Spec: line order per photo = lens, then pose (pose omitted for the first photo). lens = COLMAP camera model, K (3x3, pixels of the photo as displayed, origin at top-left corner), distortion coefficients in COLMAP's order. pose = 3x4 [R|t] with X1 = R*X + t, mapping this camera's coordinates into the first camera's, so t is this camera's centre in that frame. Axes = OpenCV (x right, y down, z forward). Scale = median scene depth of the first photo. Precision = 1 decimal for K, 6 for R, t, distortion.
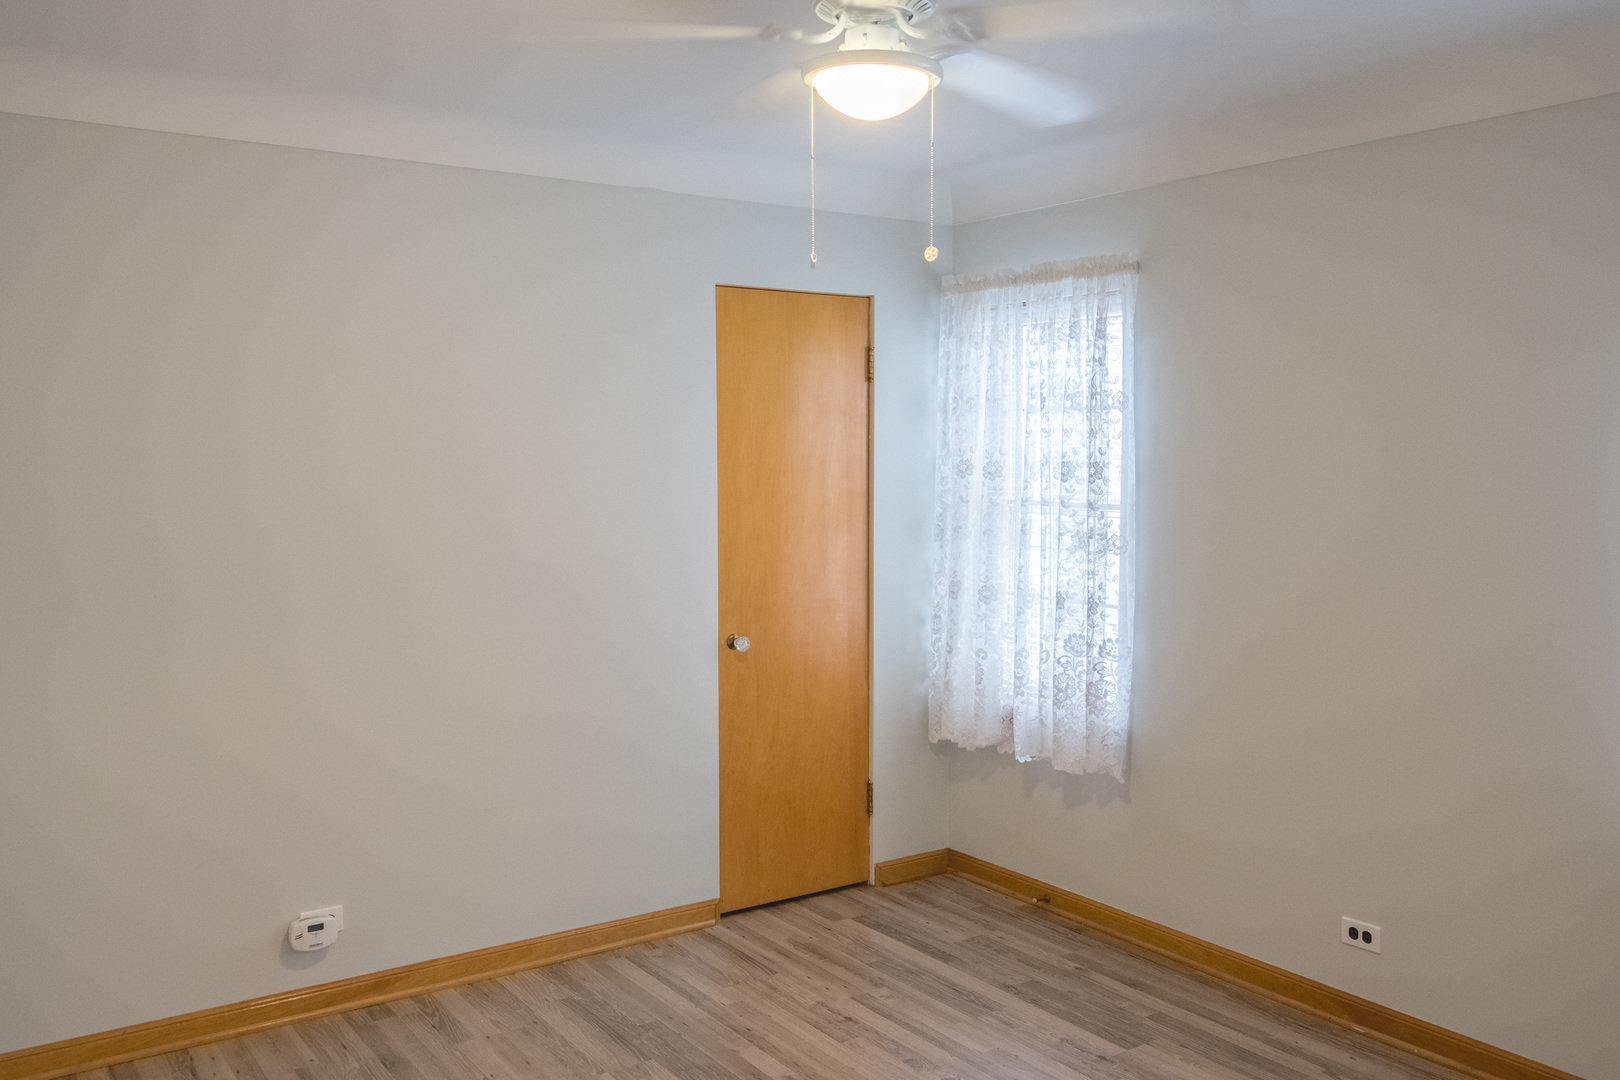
lens RADIAL K [[1350.1, 0, 811.1], [0, 1350.1, 540.6], [0, 0, 1]] dist [-0.000889, 0.000427]
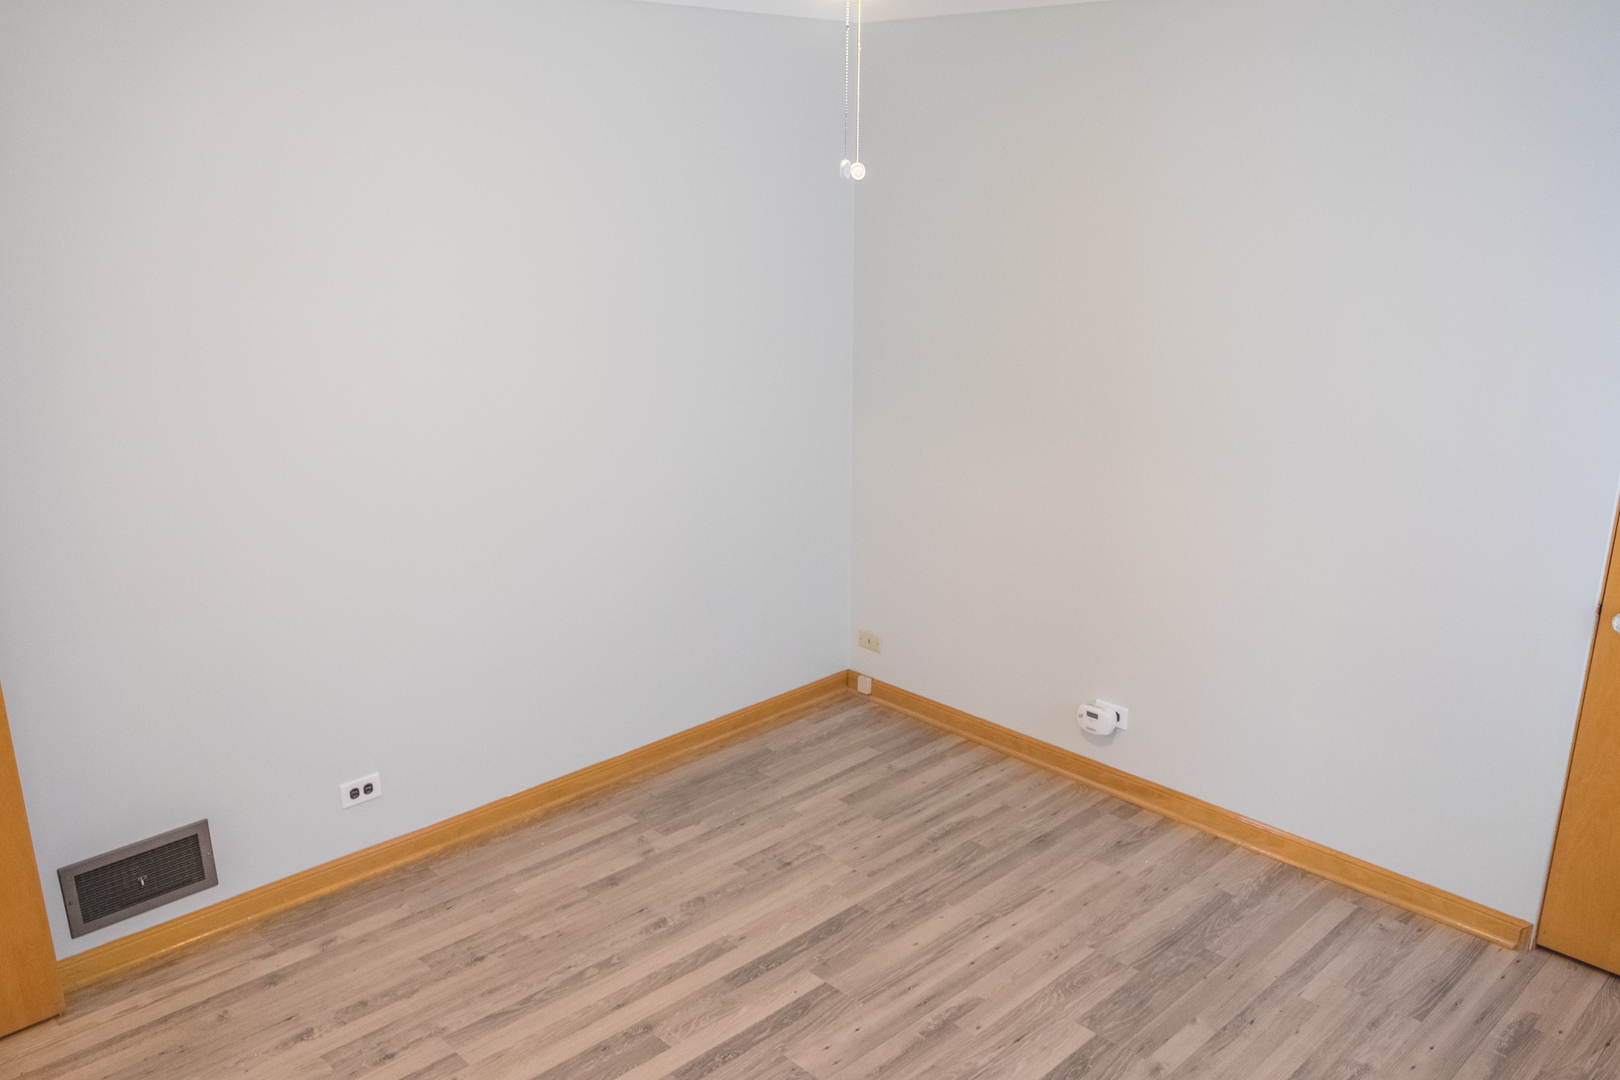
lens RADIAL K [[1298.3, 0, 814.9], [0, 1298.3, 537.9], [0, 0, 1]] dist [-0.074901, 0.025554]
pose [[0.164744, 0.277373, -0.946533, 0.575923], [-0.066435, 0.960586, 0.269928, -0.135937], [0.984096, 0.018414, 0.176678, 0.549031]]
